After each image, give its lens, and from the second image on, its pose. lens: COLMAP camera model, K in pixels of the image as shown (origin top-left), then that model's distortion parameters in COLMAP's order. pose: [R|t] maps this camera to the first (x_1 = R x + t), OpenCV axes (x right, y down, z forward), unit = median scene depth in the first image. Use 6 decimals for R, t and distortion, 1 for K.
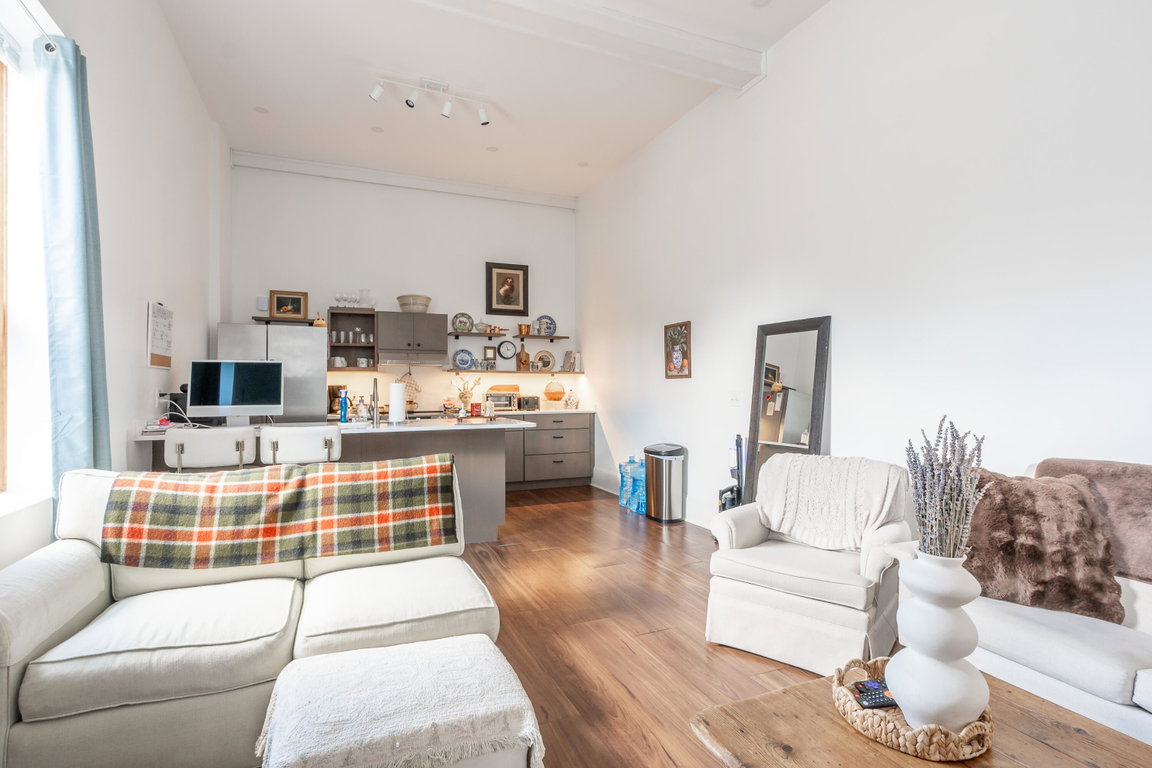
lens RADIAL K [[567.7, 0, 569.6], [0, 567.7, 384.5], [0, 0, 1]] dist [-0.004007, 0.004105]
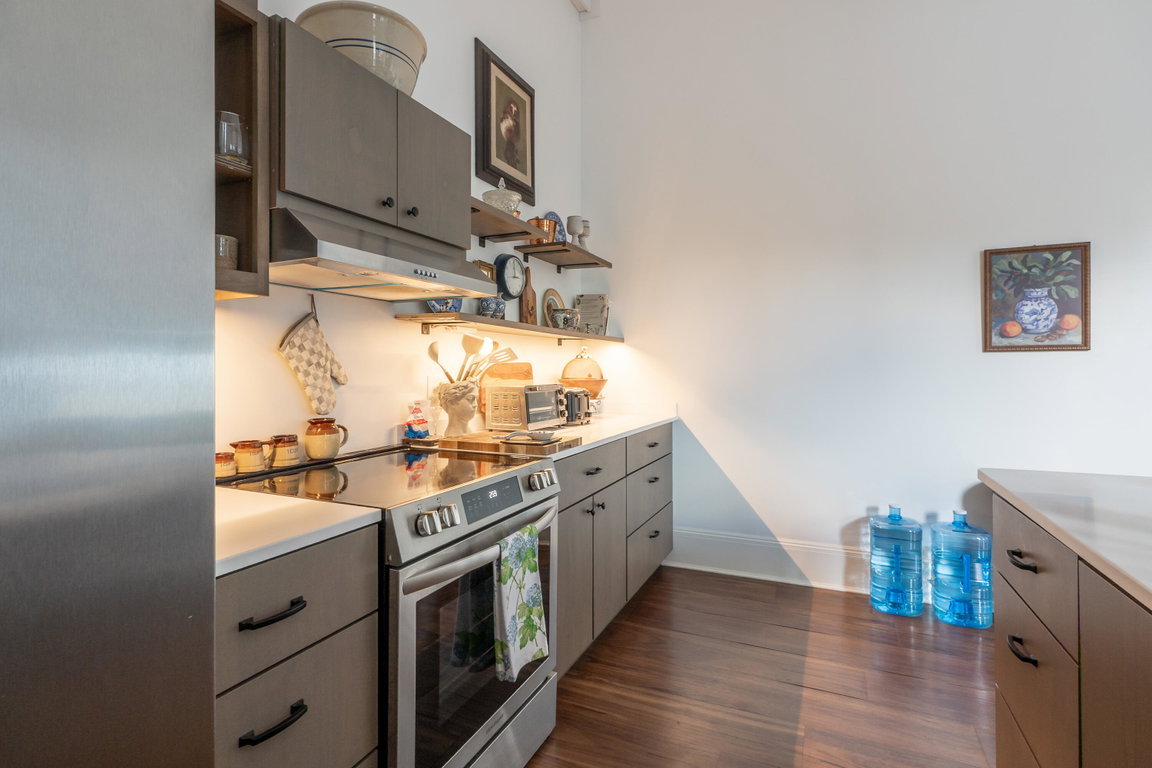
lens RADIAL K [[567.7, 0, 569.1], [0, 567.7, 360.9], [0, 0, 1]] dist [-0.004007, 0.004105]
pose [[0.724425, 0.009301, 0.689291, -0.481240], [-0.001636, 0.999929, -0.011773, 0.004984], [-0.689351, 0.007401, 0.724389, 0.912901]]
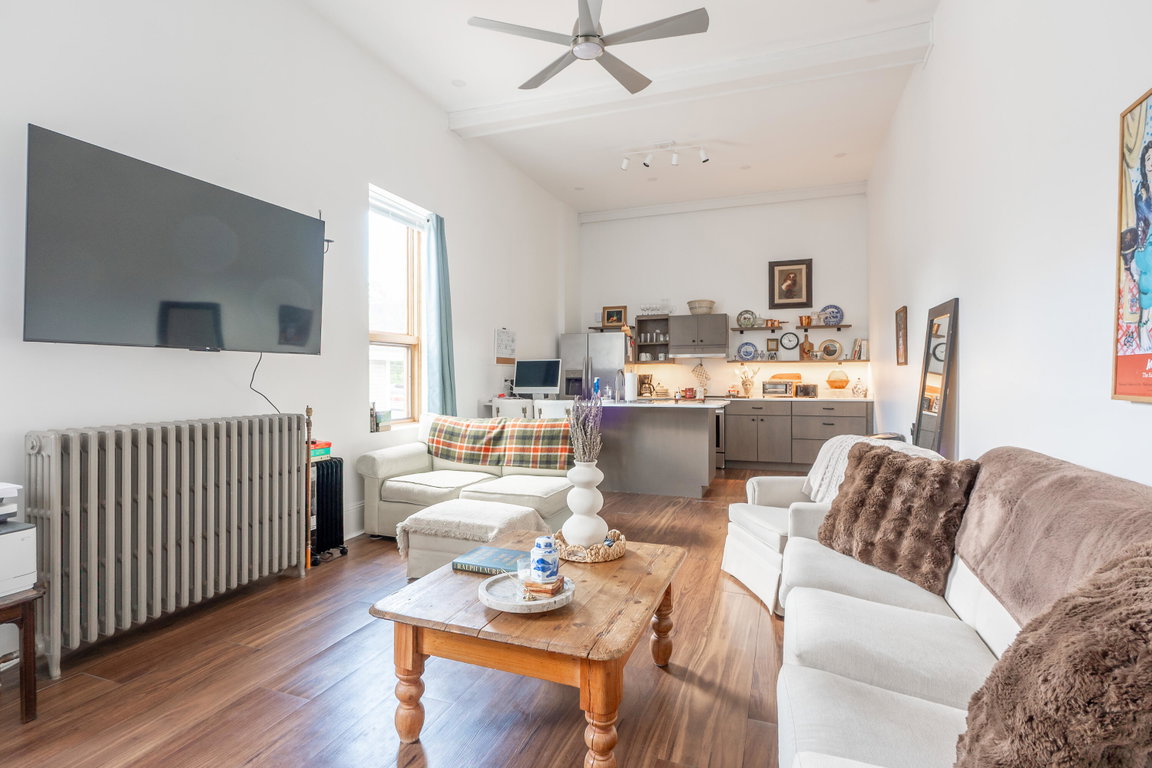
lens RADIAL K [[567.7, 0, 560.9], [0, 567.7, 381.5], [0, 0, 1]] dist [-0.004007, 0.004105]
pose [[0.714800, 0.003104, -0.699322, 0.445670], [0.005877, 0.999928, 0.010446, 0.002887], [0.699304, -0.011576, 0.714730, -0.093715]]
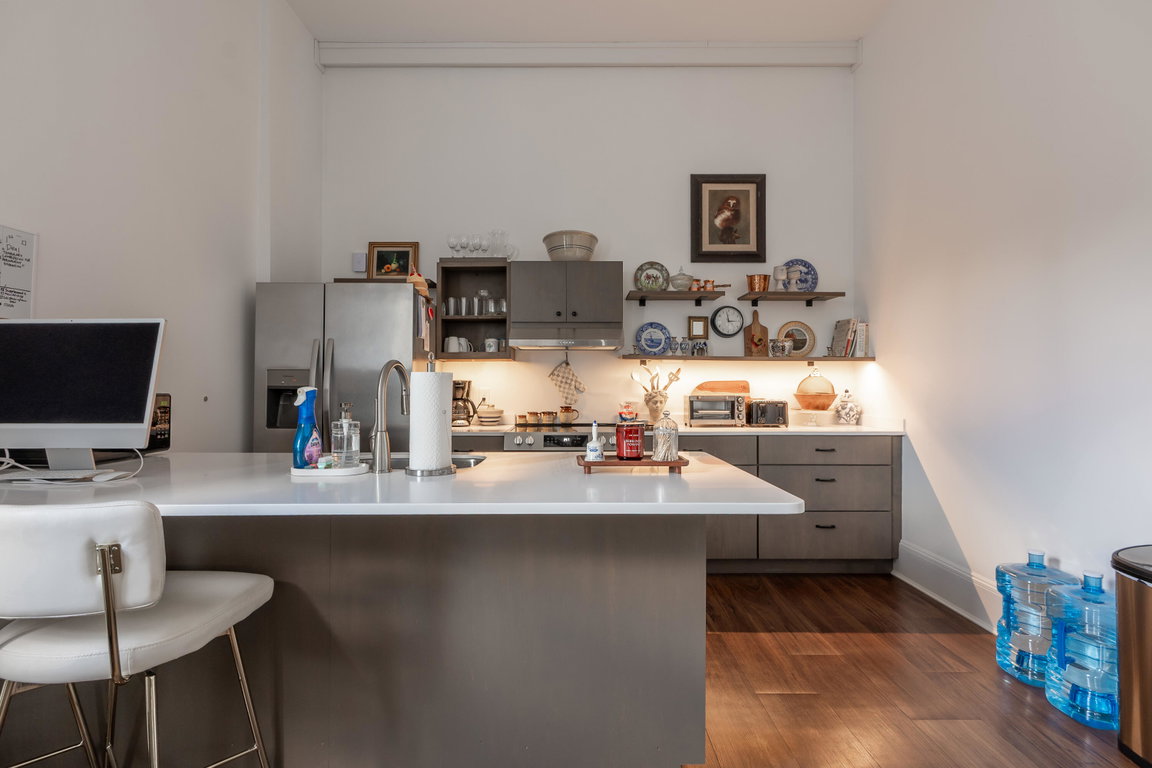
lens RADIAL K [[567.7, 0, 580.4], [0, 567.7, 378.8], [0, 0, 1]] dist [-0.004007, 0.004105]
pose [[0.928330, -0.001434, -0.371754, -0.045790], [-0.001641, 0.999967, -0.007954, 0.004231], [0.371753, 0.007994, 0.928297, 0.542242]]
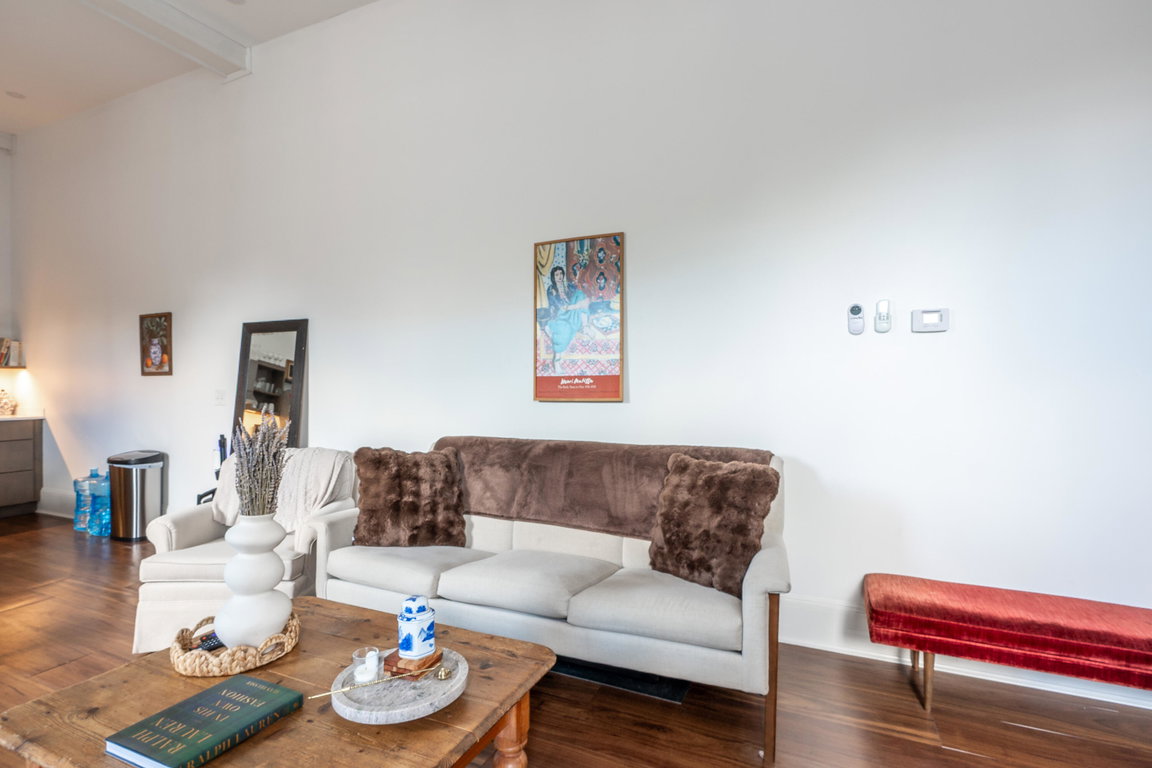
lens RADIAL K [[567.7, 0, 581.7], [0, 567.7, 385.7], [0, 0, 1]] dist [-0.004007, 0.004105]
pose [[0.733045, 0.000878, 0.680179, 0.074348], [-0.002116, 0.999997, 0.000990, 0.002285], [-0.680177, -0.002165, 0.733045, -0.100611]]
